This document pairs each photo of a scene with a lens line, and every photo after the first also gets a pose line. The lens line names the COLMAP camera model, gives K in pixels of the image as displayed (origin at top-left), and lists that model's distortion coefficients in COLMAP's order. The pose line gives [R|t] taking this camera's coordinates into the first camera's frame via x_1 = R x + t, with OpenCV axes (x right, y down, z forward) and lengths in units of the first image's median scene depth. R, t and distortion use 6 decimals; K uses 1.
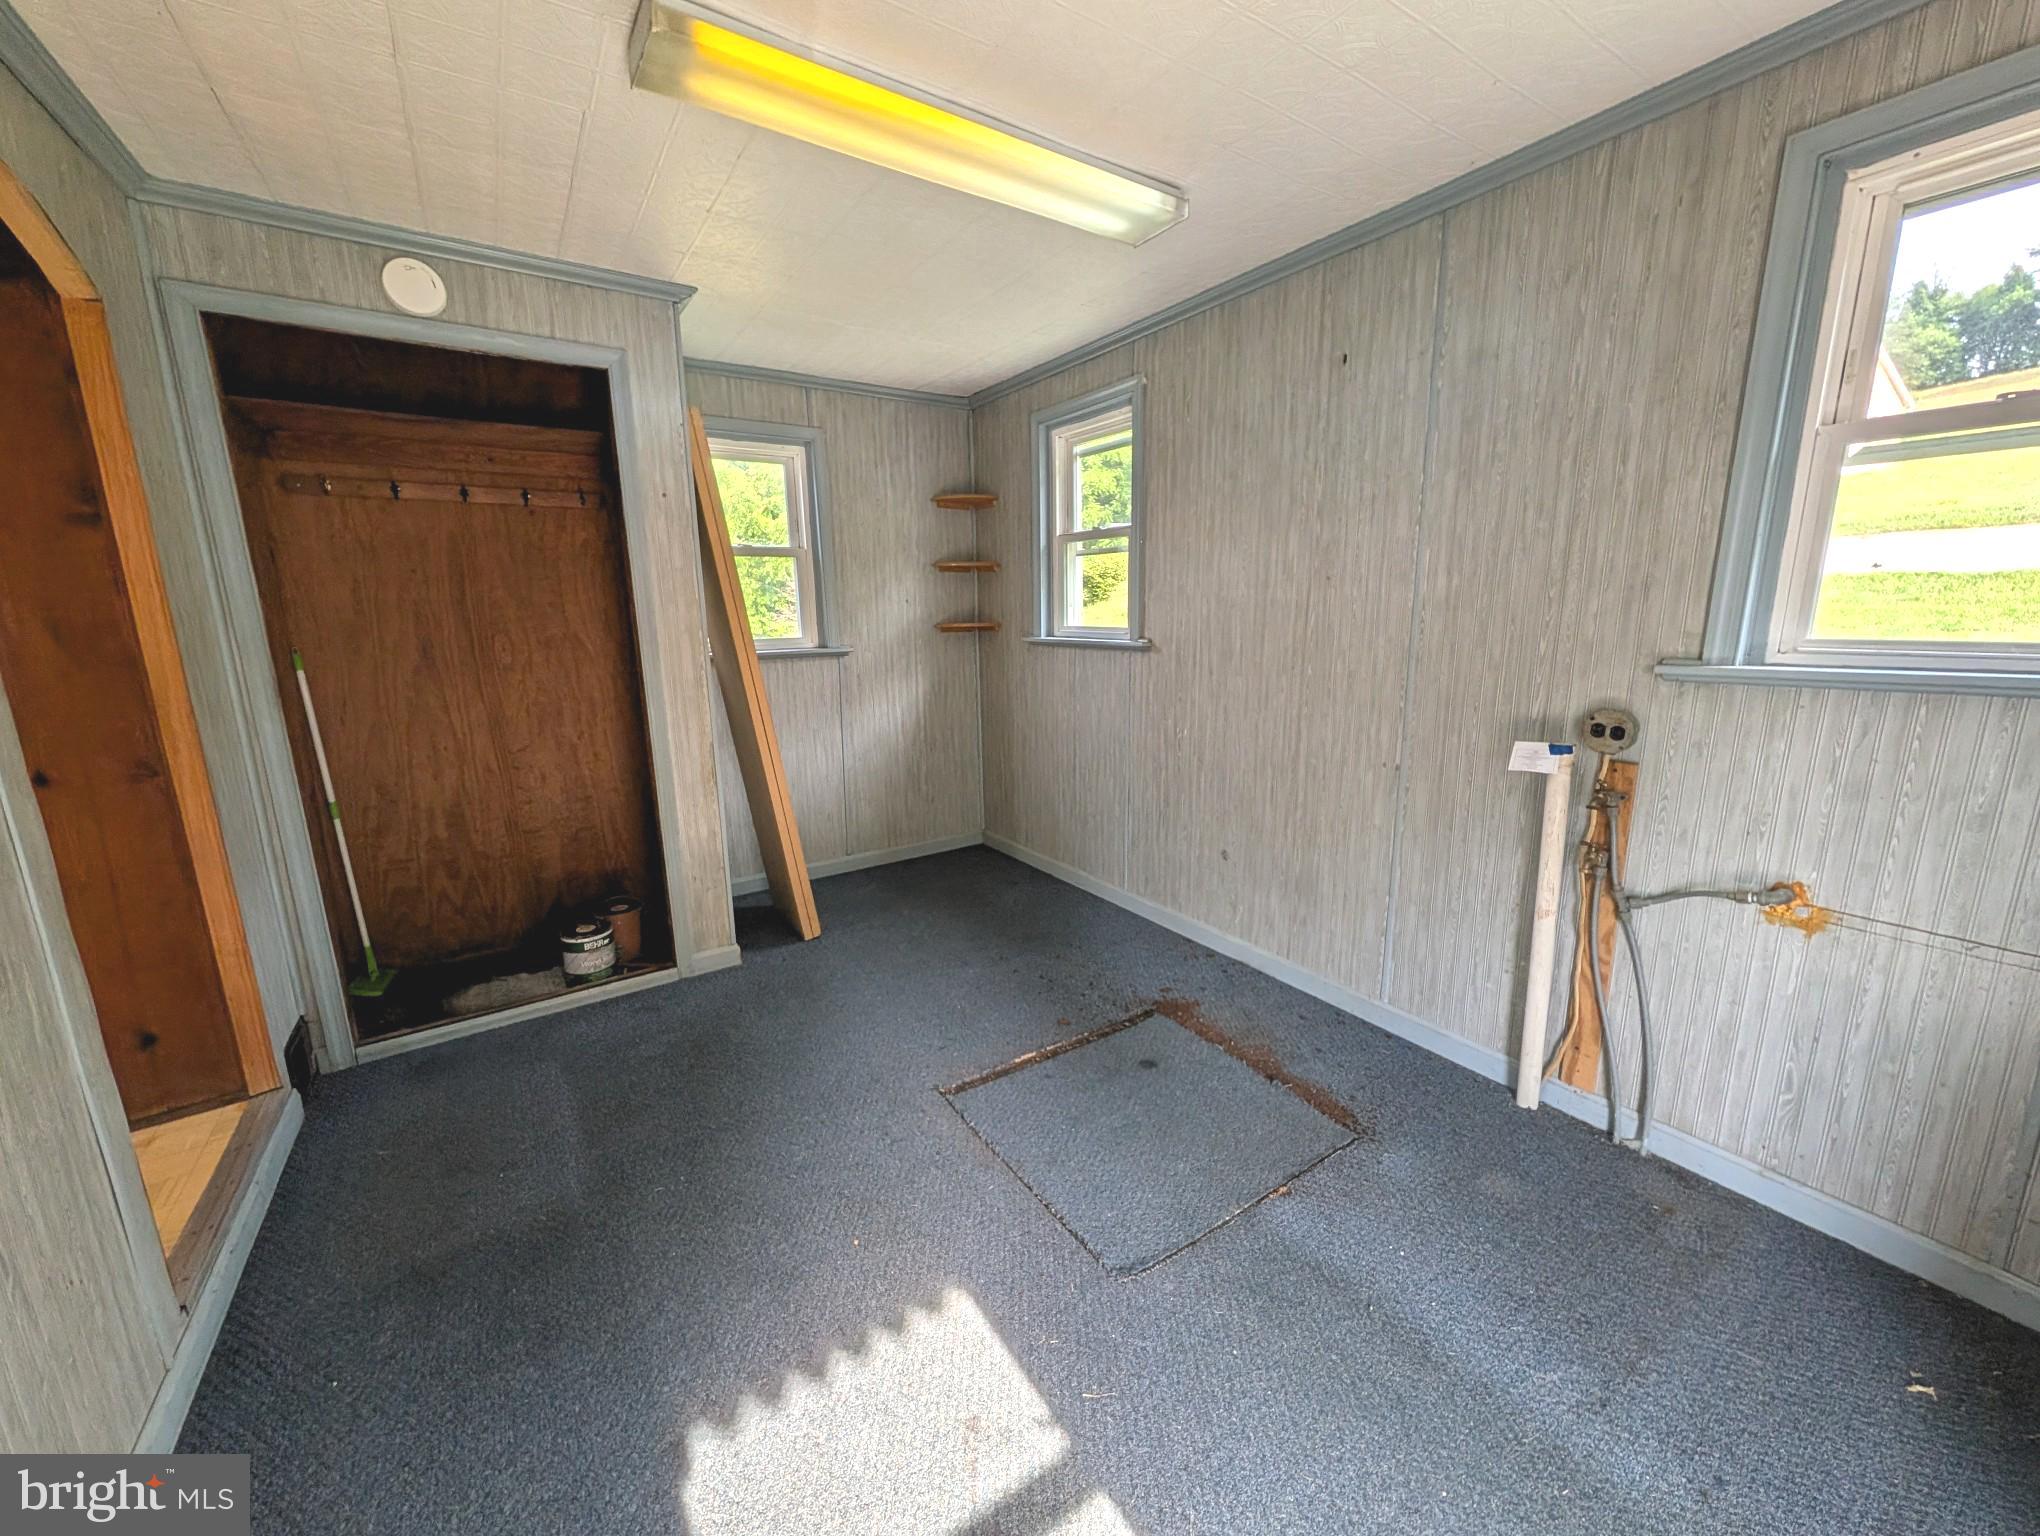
lens RADIAL K [[779.7, 0, 1020.0], [0, 779.7, 768.0], [0, 0, 1]] dist [-0.006811, -0.000250]
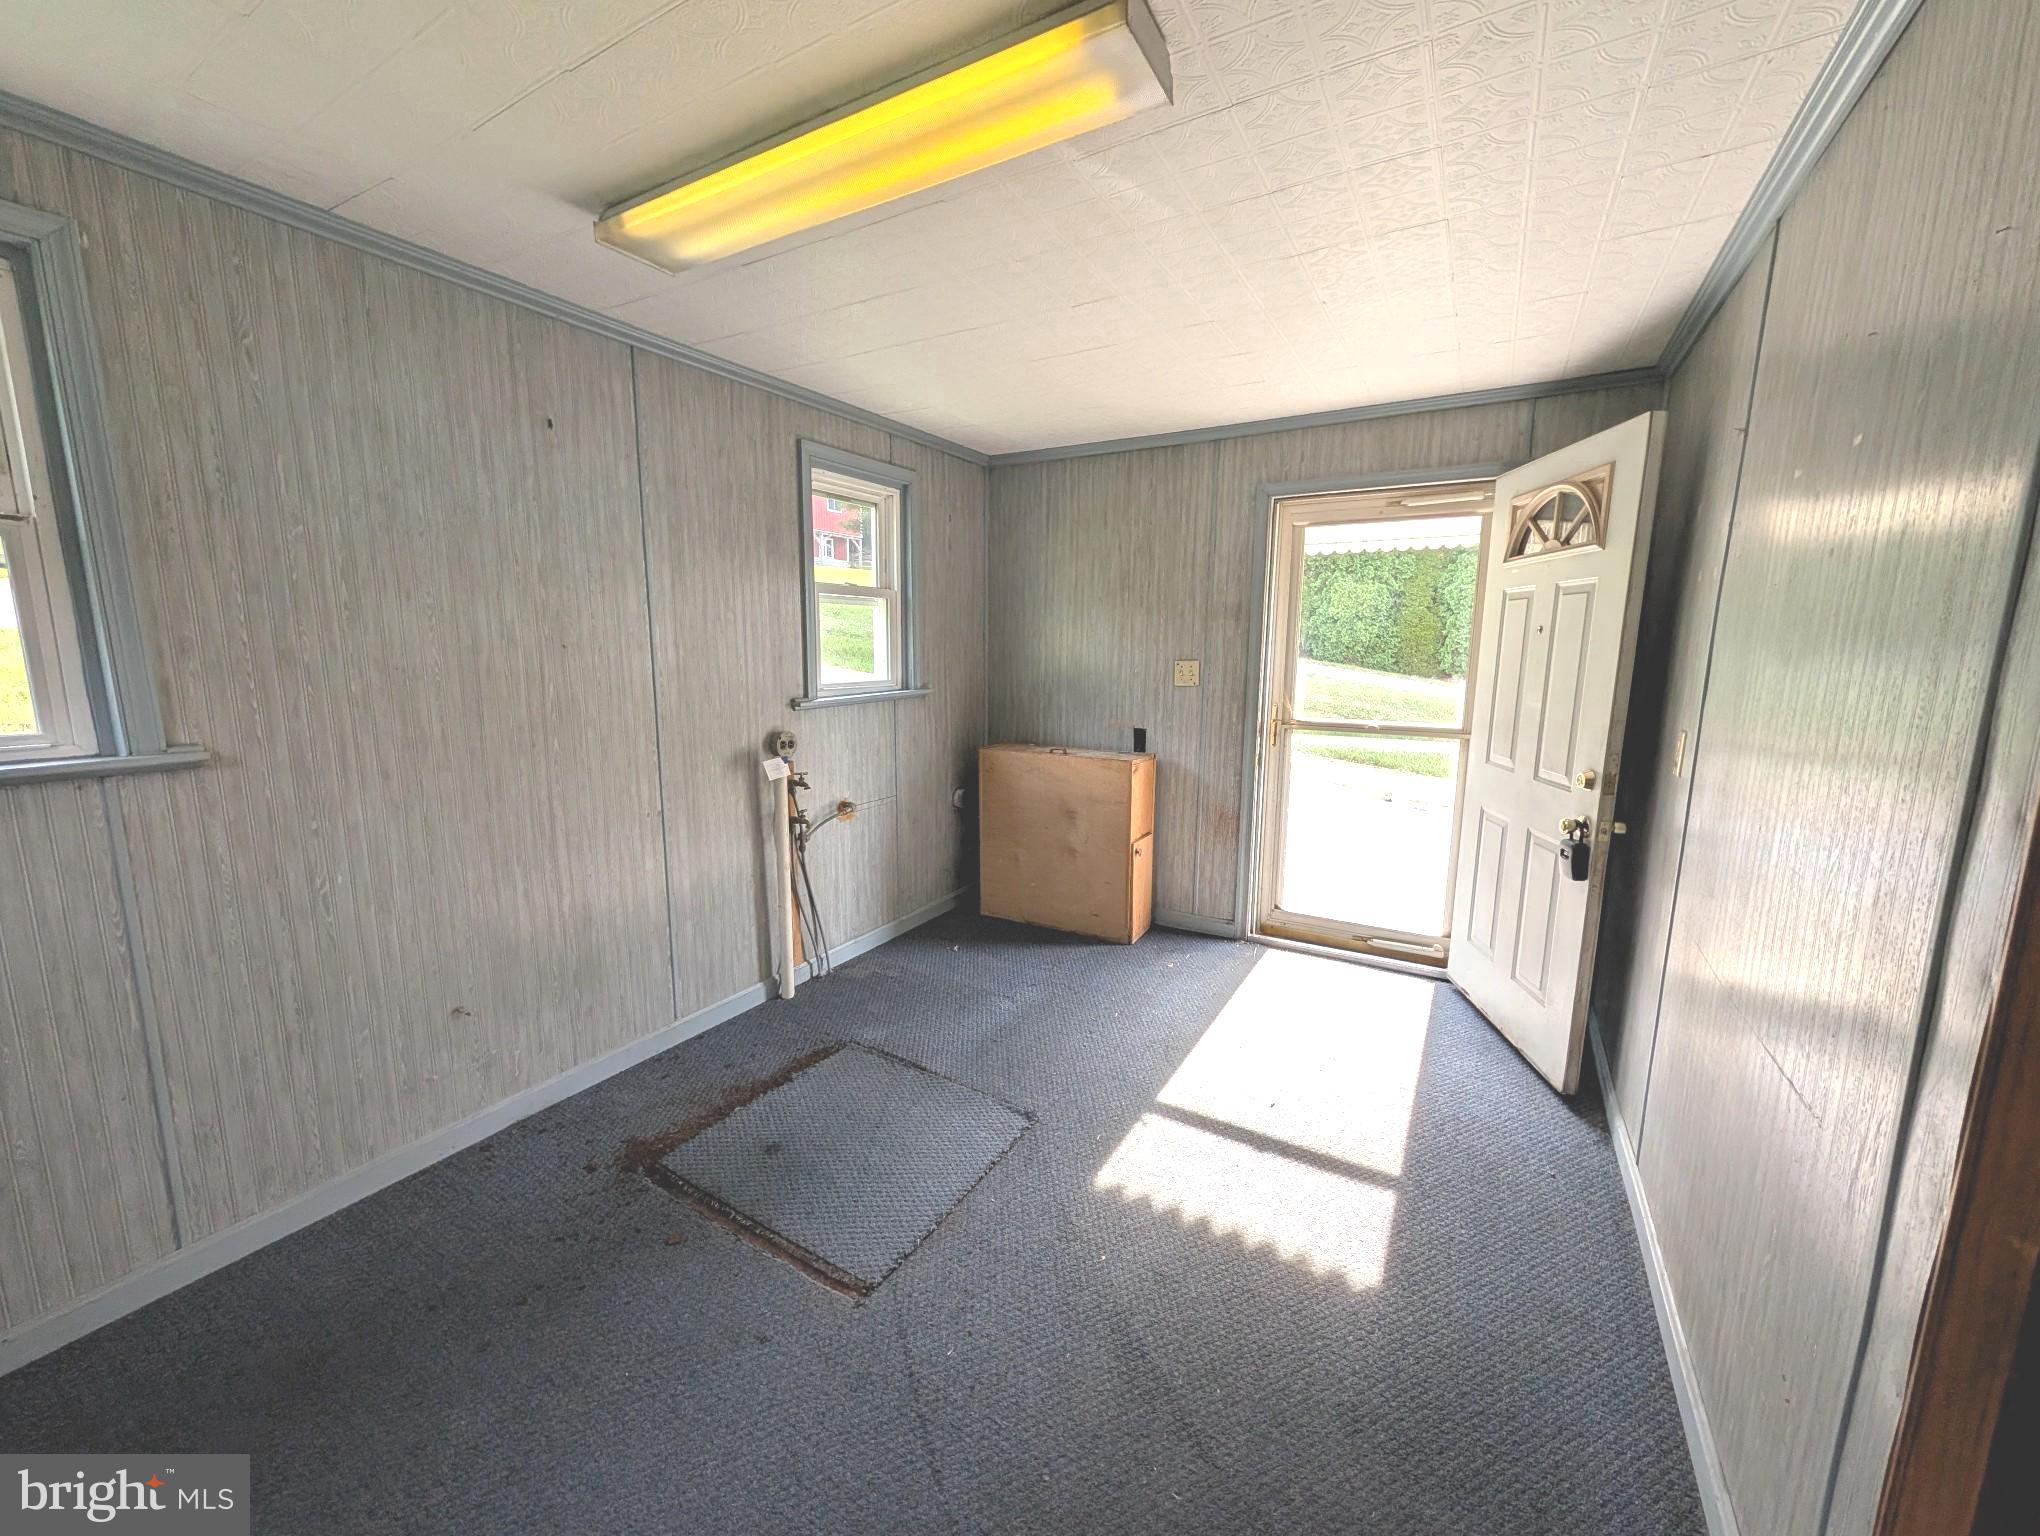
lens RADIAL K [[779.7, 0, 1020.0], [0, 779.7, 768.0], [0, 0, 1]] dist [-0.006811, -0.000250]
pose [[-0.435519, -0.129724, 0.890783, -0.734246], [0.183176, 0.956086, 0.228792, -0.223924], [-0.881345, 0.262814, -0.392631, 0.950492]]
